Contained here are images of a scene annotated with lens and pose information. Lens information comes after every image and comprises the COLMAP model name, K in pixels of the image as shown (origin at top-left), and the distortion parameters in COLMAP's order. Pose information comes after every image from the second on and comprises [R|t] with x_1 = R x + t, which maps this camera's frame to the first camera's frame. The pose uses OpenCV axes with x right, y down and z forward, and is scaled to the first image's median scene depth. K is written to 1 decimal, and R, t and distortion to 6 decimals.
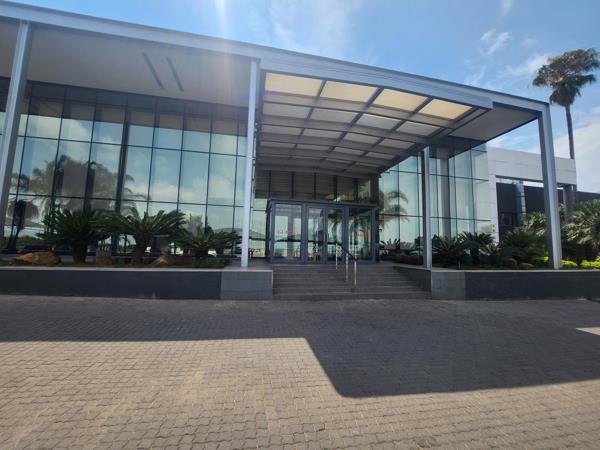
lens RADIAL K [[225.7, 0, 300.0], [0, 225.7, 225.0], [0, 0, 1]] dist [-0.001223, -0.000075]
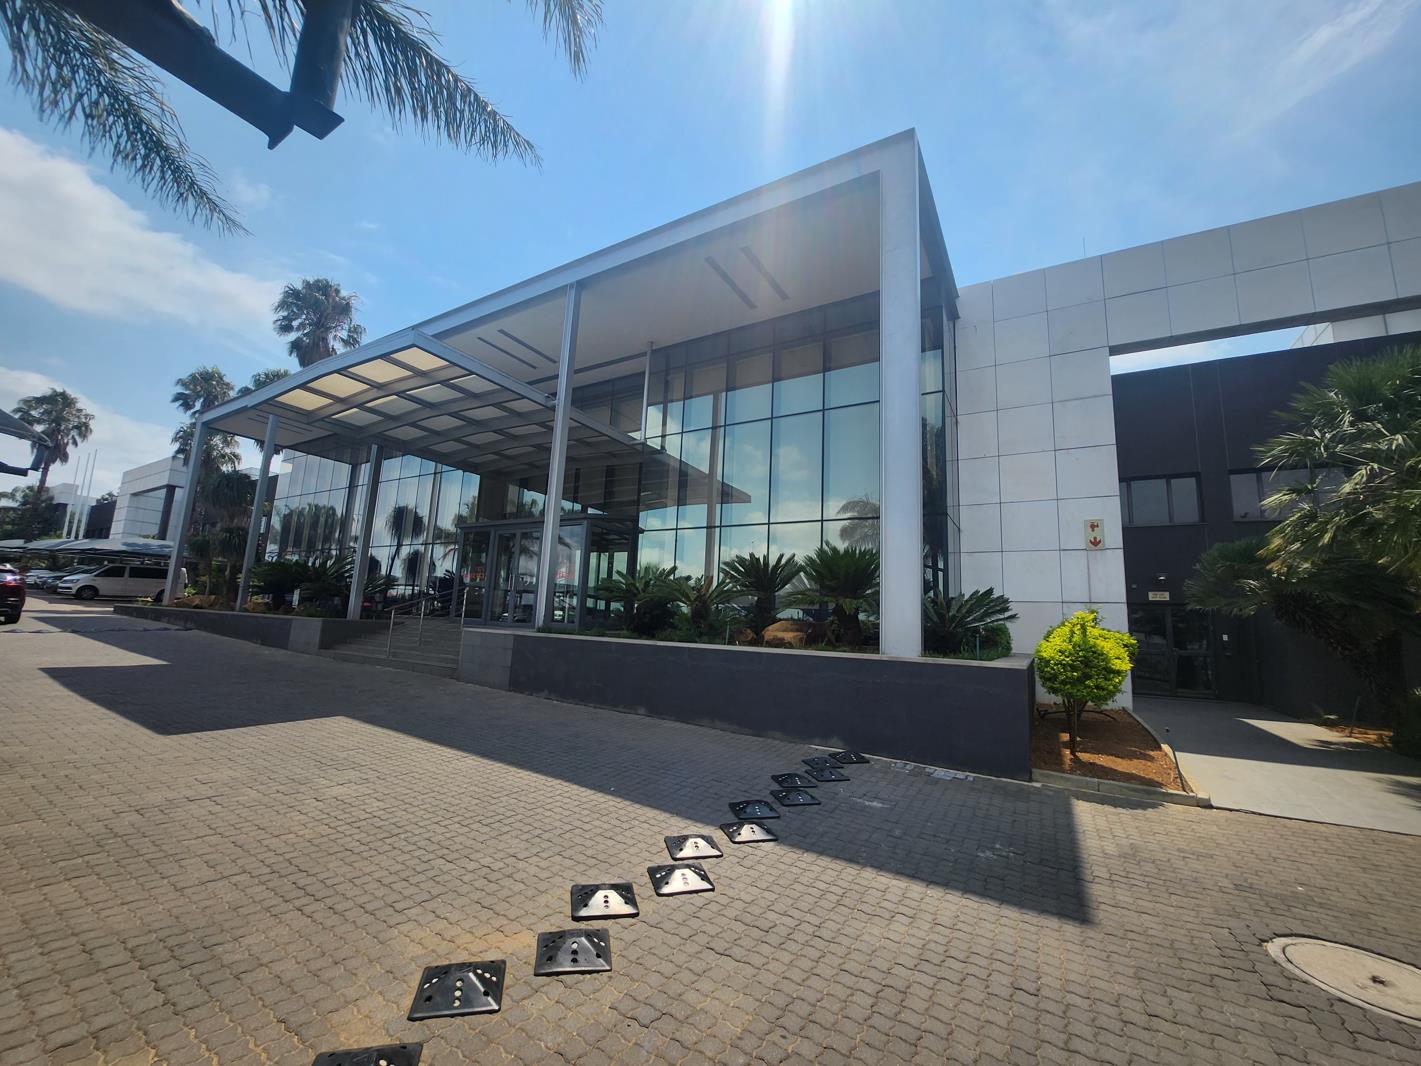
lens RADIAL K [[574.9, 0, 710.5], [0, 574.9, 533.0], [0, 0, 1]] dist [0.009790, -0.000011]
pose [[0.757434, -0.096563, -0.645732, 0.189085], [0.042274, 0.994181, -0.099083, 0.012583], [0.651542, 0.047751, 0.757108, 0.028457]]
